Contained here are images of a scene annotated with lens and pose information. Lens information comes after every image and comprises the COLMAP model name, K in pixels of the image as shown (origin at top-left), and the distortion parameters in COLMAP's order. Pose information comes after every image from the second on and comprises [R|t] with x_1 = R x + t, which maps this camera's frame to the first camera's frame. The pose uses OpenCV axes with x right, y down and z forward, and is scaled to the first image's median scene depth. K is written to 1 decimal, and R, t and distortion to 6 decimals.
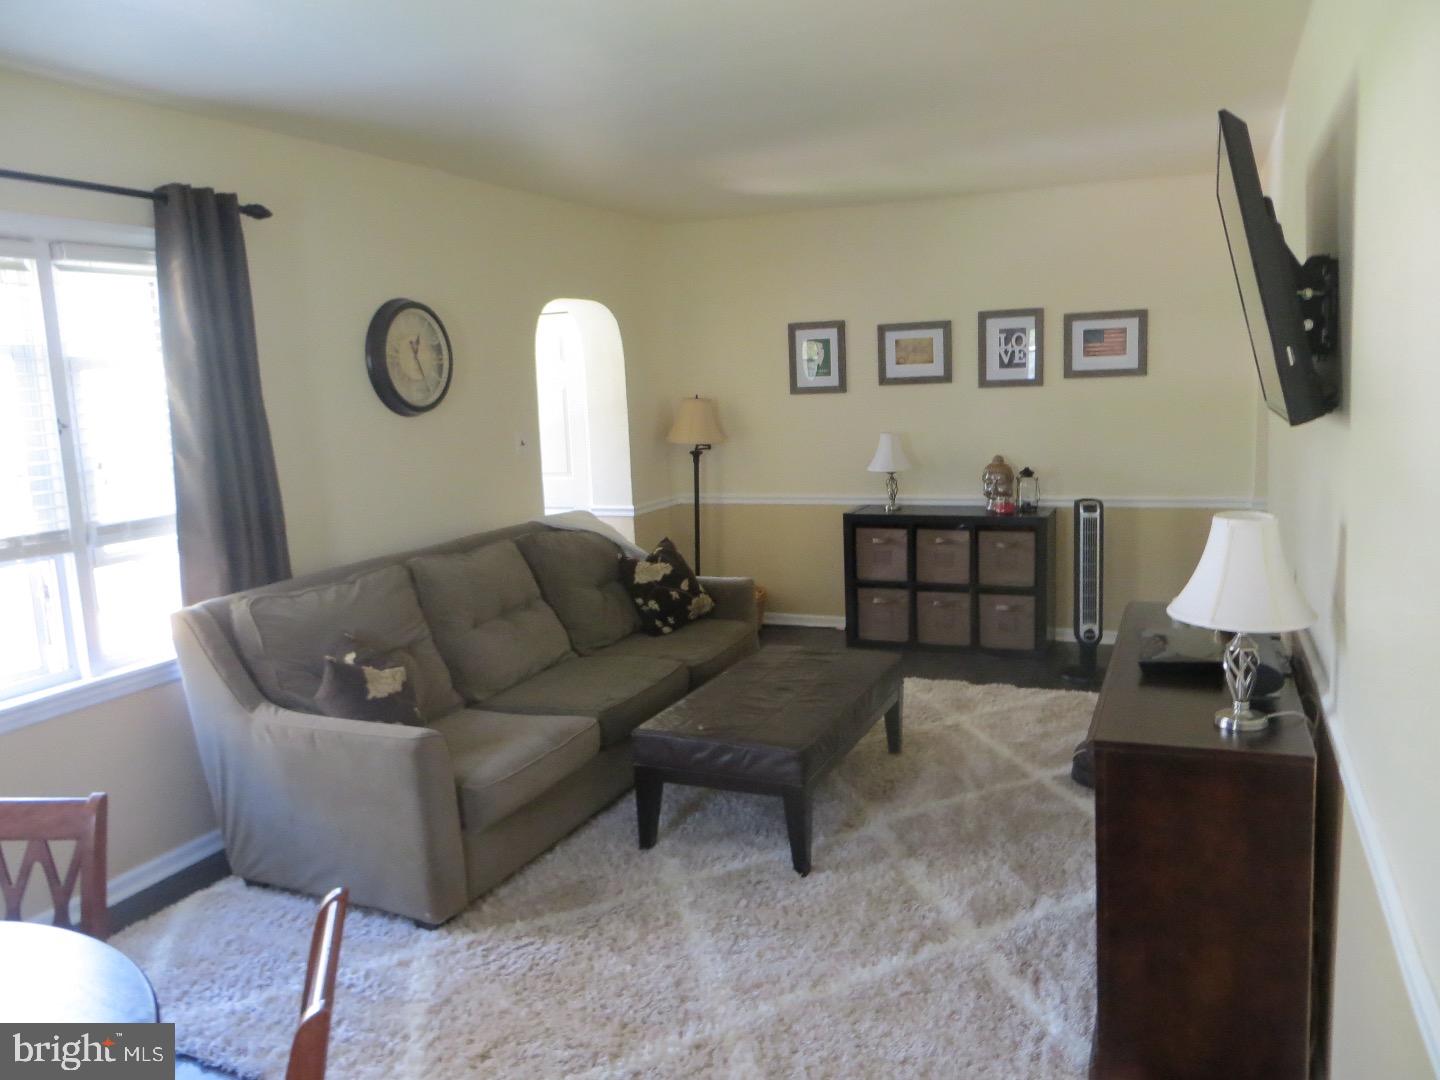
lens RADIAL K [[1078.7, 0, 721.6], [0, 1078.7, 543.8], [0, 0, 1]] dist [-0.005727, -0.006428]
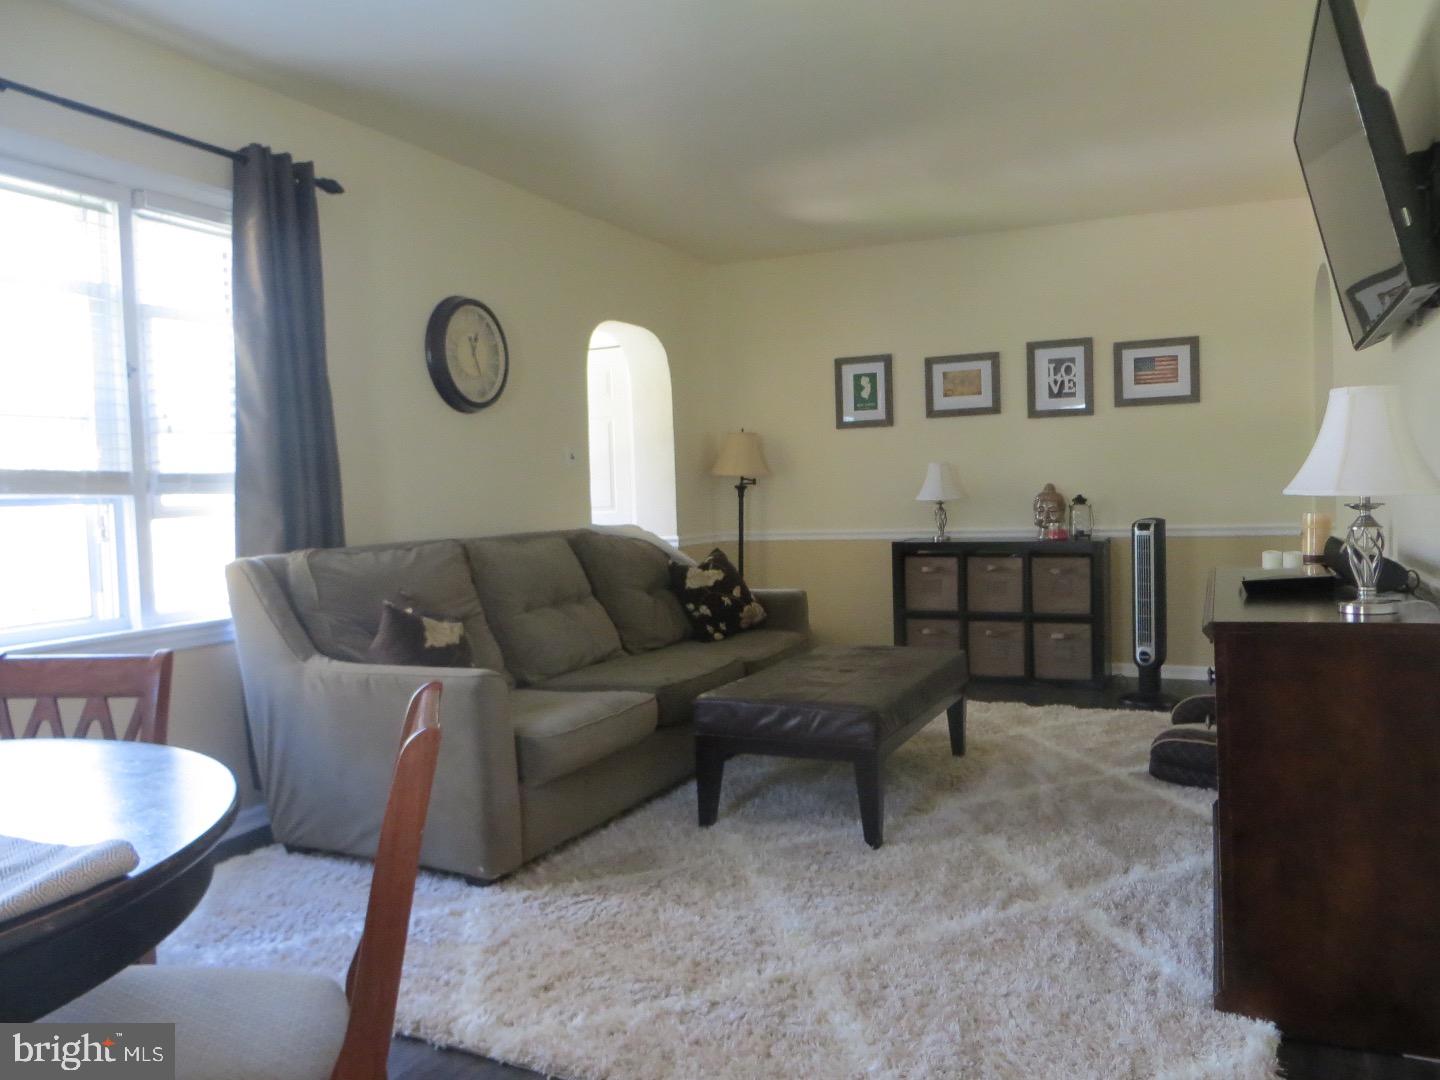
lens RADIAL K [[1078.7, 0, 723.1], [0, 1078.7, 541.0], [0, 0, 1]] dist [-0.005727, -0.006428]
pose [[0.999750, 0.010864, -0.019525, -0.040980], [-0.012817, 0.994611, -0.102881, 0.137489], [0.018302, 0.103106, 0.994502, 0.032451]]
